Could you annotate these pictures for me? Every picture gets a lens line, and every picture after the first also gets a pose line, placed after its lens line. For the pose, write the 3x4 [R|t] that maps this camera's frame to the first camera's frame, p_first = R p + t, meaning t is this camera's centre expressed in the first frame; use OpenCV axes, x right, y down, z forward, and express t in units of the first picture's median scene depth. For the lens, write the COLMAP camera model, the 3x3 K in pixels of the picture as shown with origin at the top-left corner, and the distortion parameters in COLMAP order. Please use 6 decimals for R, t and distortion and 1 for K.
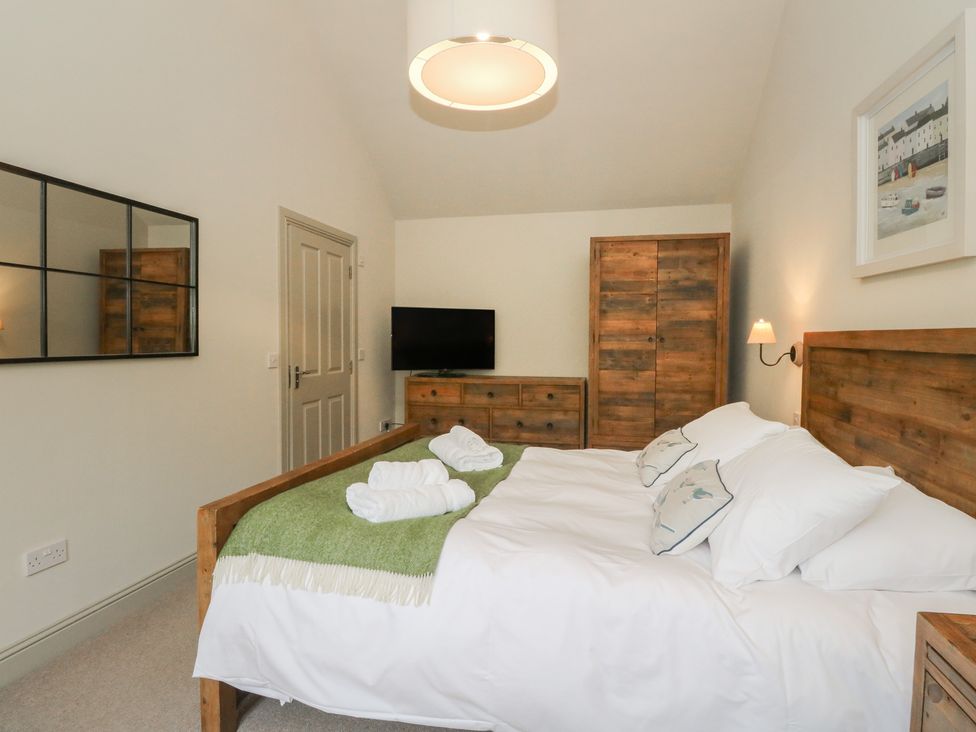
lens RADIAL K [[507.6, 0, 494.1], [0, 507.6, 355.9], [0, 0, 1]] dist [0.002513, -0.016180]
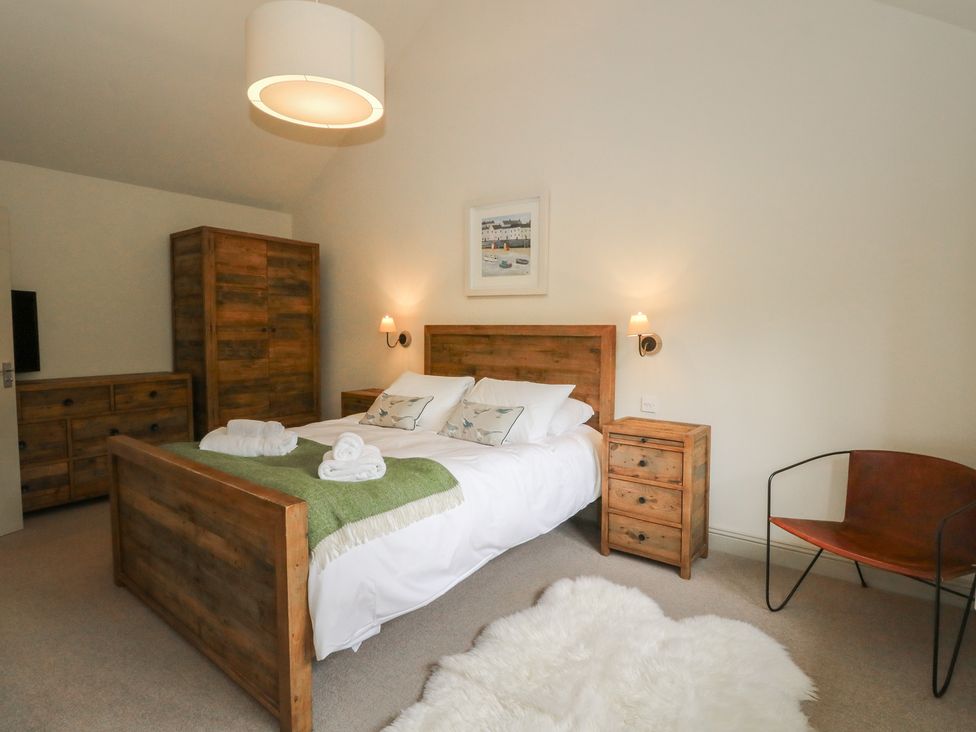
lens RADIAL K [[514.1, 0, 496.0], [0, 514.1, 358.1], [0, 0, 1]] dist [0.006306, -0.017051]
pose [[0.406697, -0.057971, 0.911722, -0.518622], [0.032894, 0.998267, 0.048801, -0.009454], [-0.912971, 0.010143, 0.407899, 0.087042]]
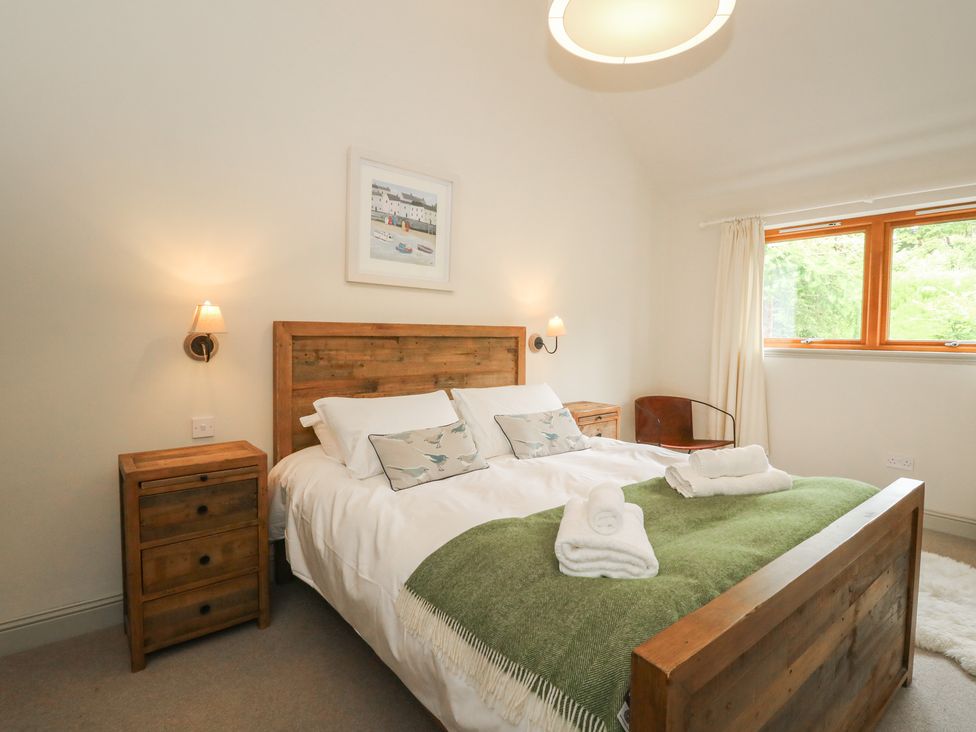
lens RADIAL K [[507.6, 0, 494.1], [0, 507.6, 355.9], [0, 0, 1]] dist [0.002513, -0.016180]
pose [[-0.789057, -0.045121, 0.612660, -0.199881], [0.005917, 0.996695, 0.081025, -0.037289], [-0.614291, 0.067558, -0.786182, 0.994640]]
